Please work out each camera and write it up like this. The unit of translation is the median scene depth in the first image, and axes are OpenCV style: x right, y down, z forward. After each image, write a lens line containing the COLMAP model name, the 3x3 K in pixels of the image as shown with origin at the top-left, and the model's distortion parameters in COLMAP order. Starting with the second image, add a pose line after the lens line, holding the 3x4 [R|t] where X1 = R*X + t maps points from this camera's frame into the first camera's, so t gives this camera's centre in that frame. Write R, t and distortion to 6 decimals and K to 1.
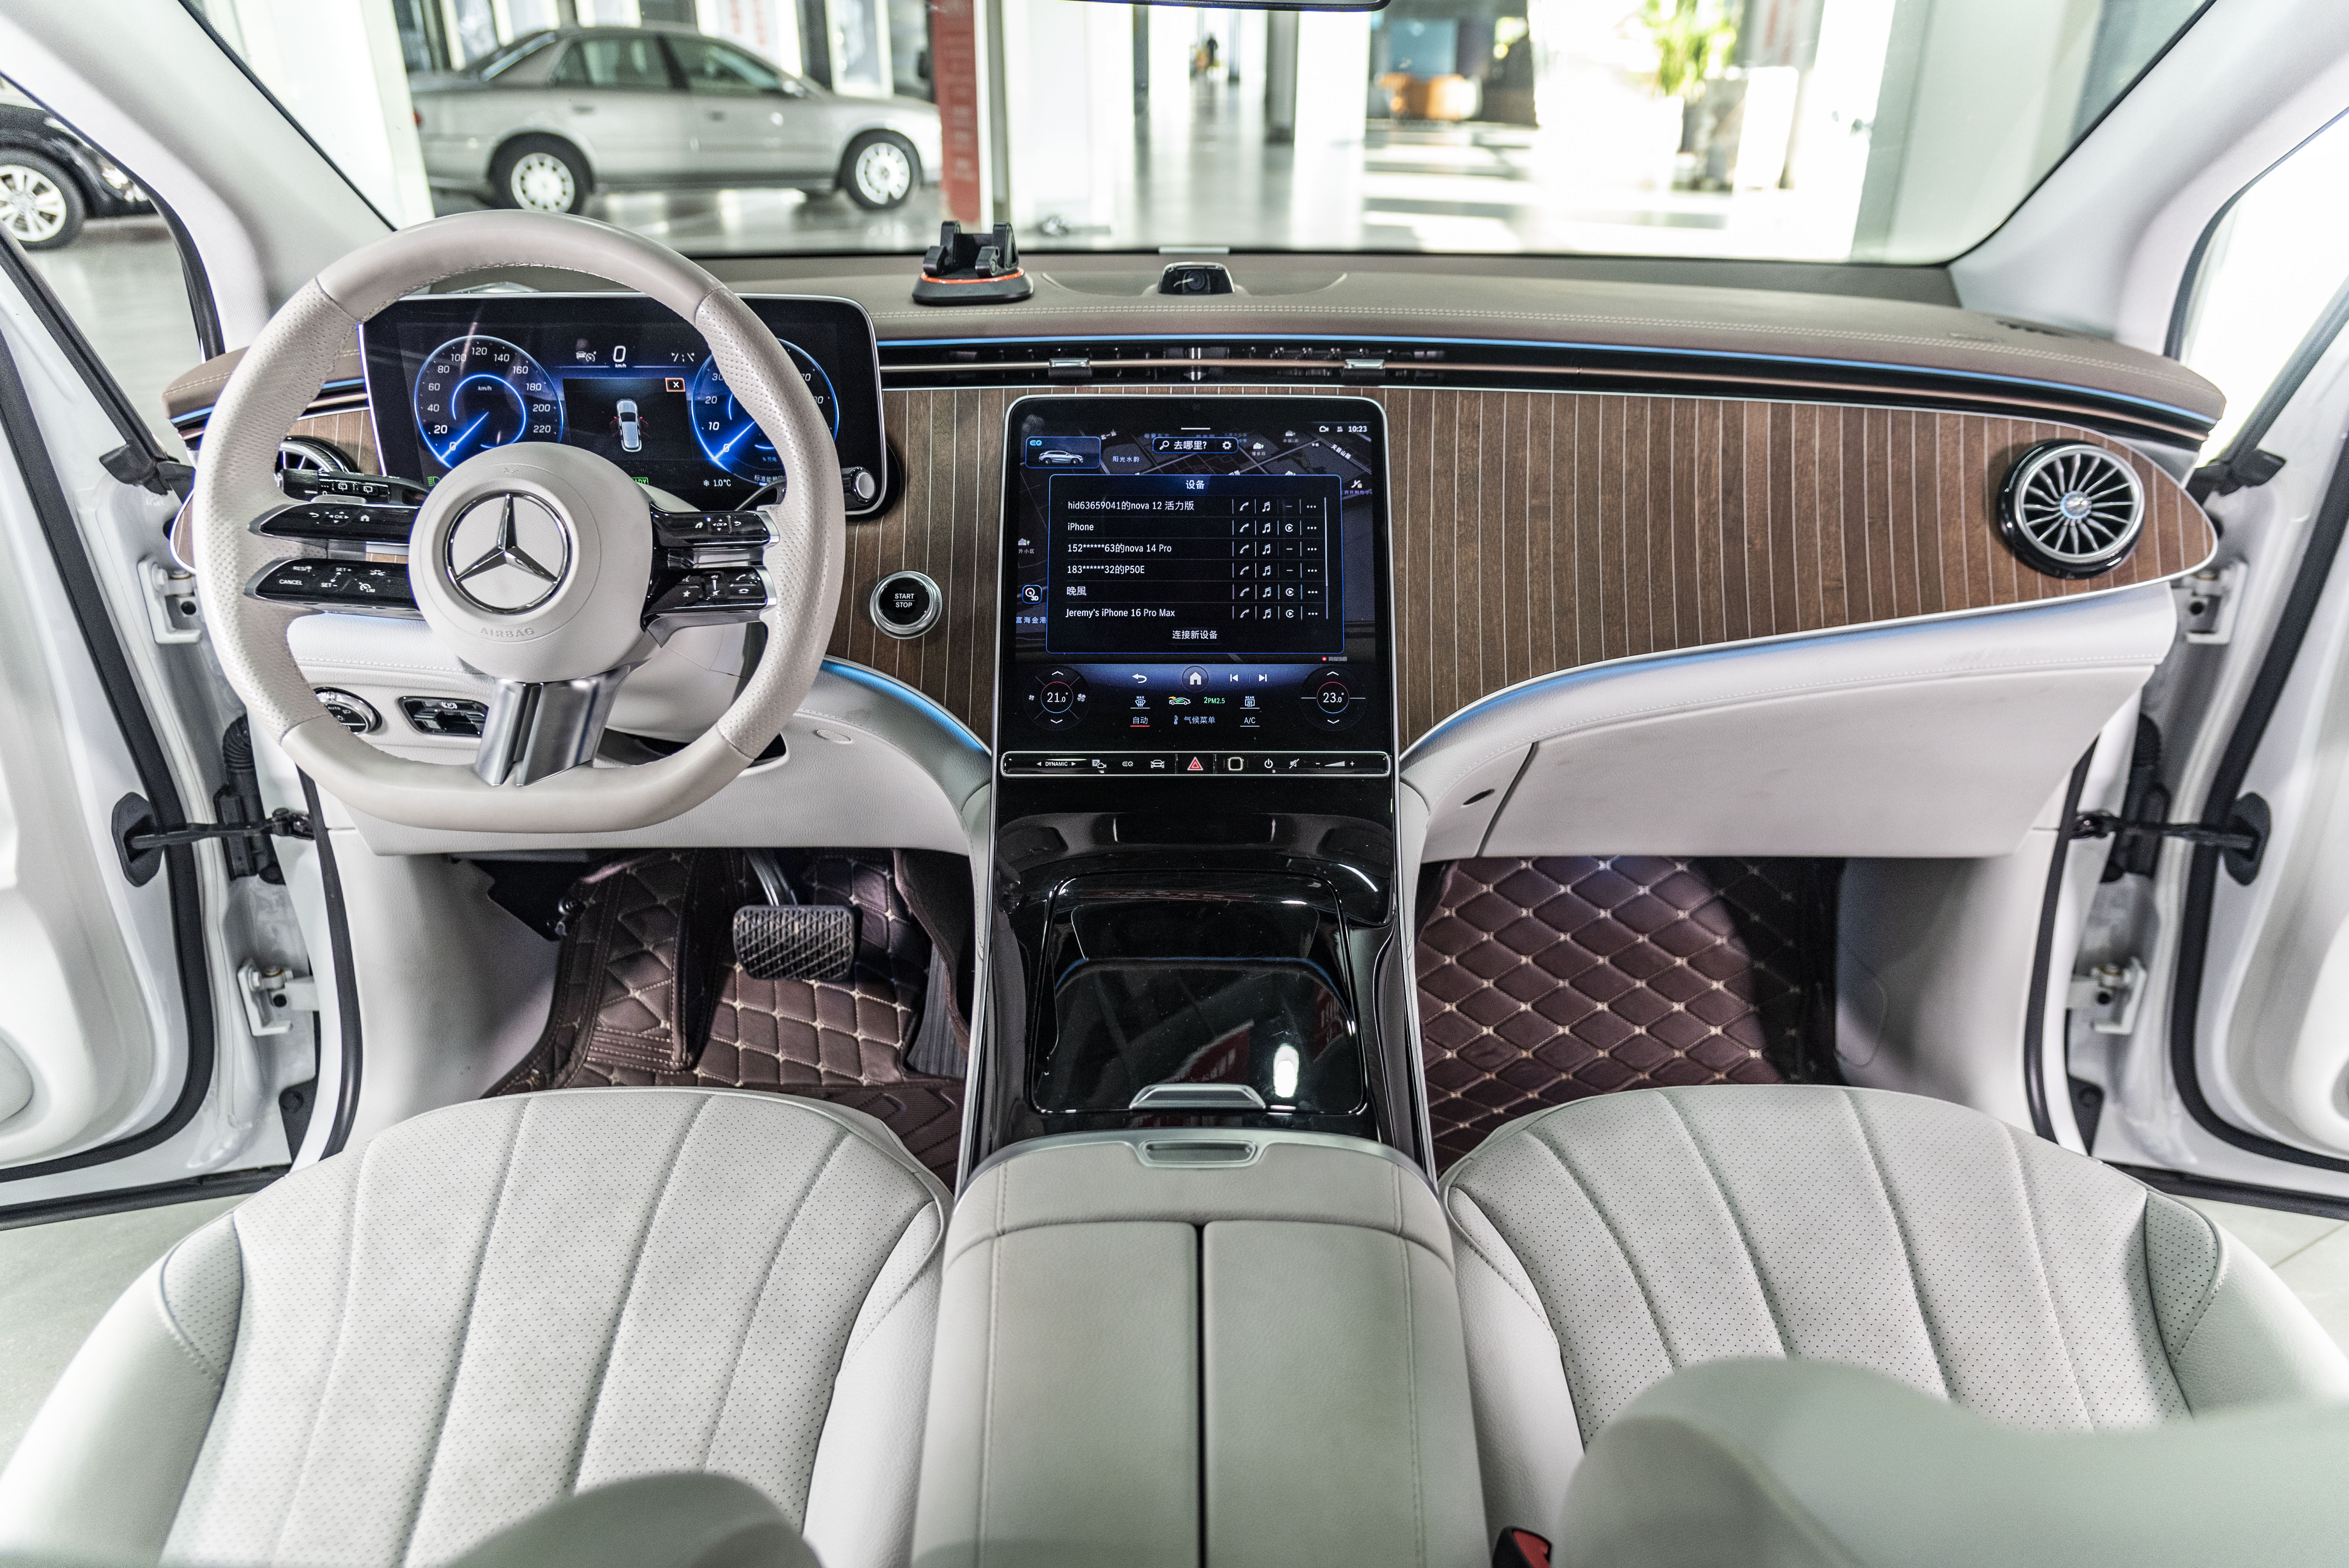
lens RADIAL K [[1607.4, 0, 1174.5], [0, 1607.4, 784.0], [0, 0, 1]] dist [0.000615, 0.002024]
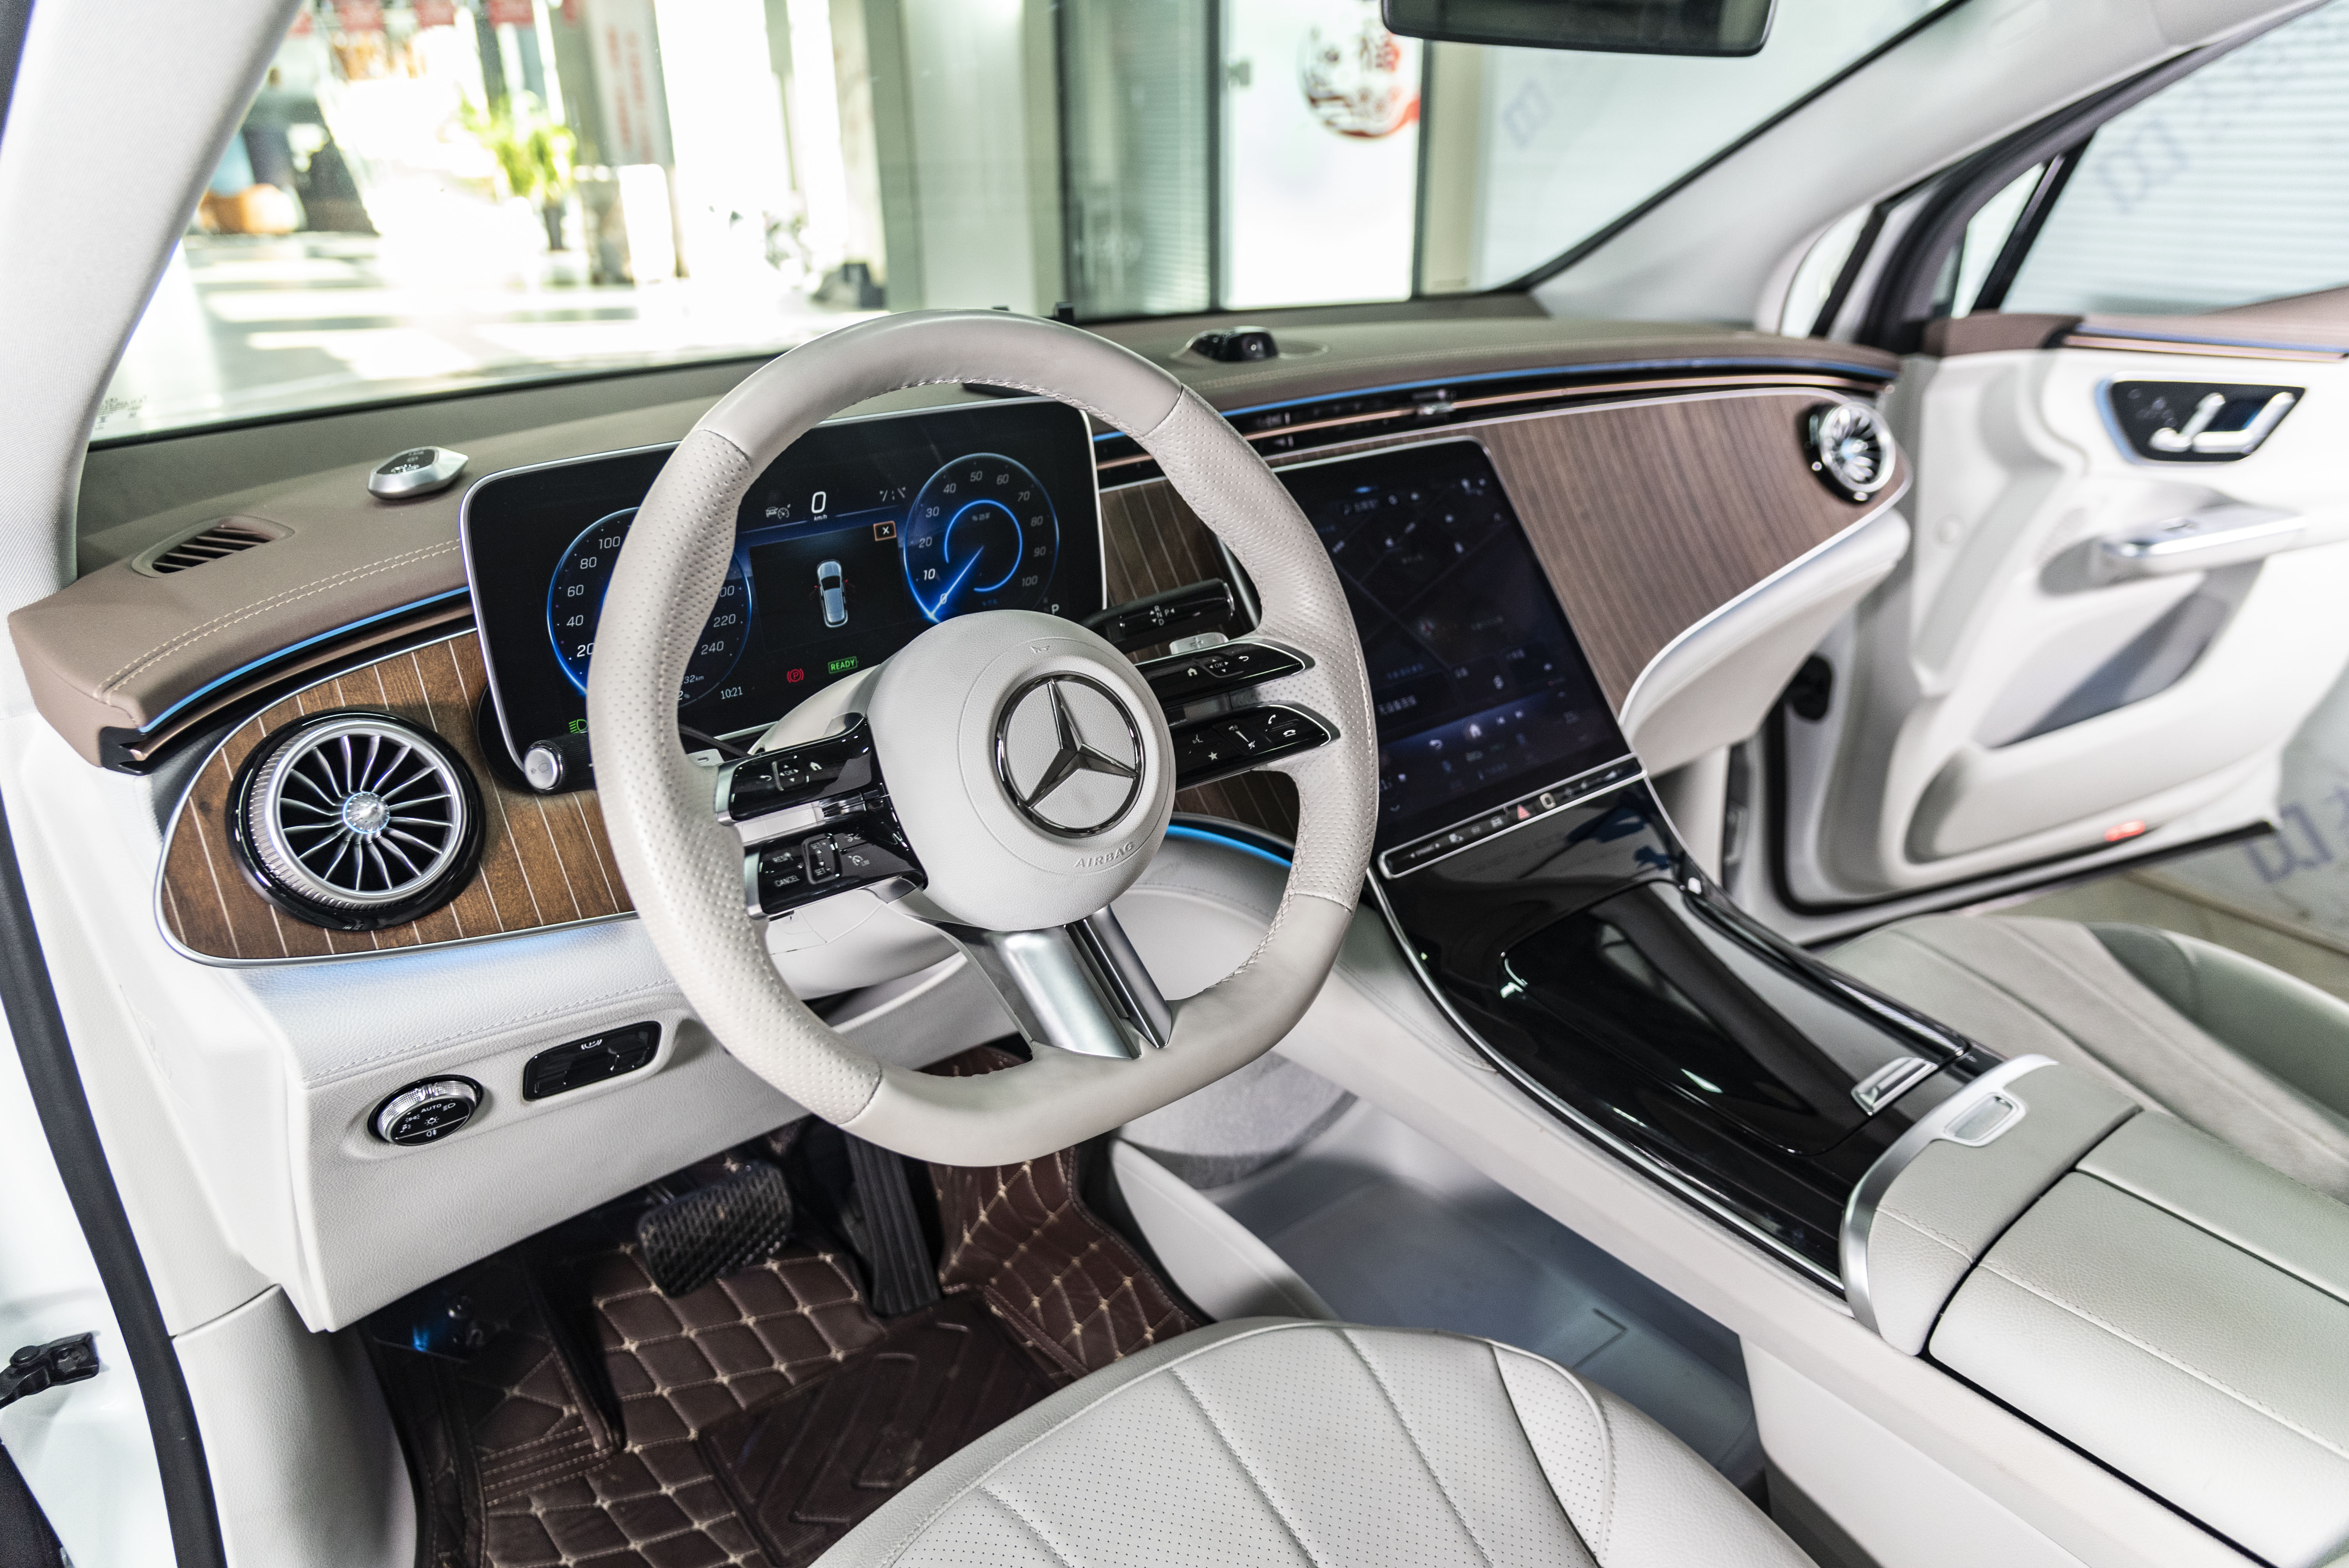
lens RADIAL K [[1570.4, 0, 1174.5], [0, 1570.4, 784.0], [0, 0, 1]] dist [-0.008255, -0.001891]
pose [[0.770360, -0.255097, 0.584355, -0.653793], [0.281292, 0.958442, 0.047573, -0.123066], [-0.572206, 0.127726, 0.810103, 0.308430]]
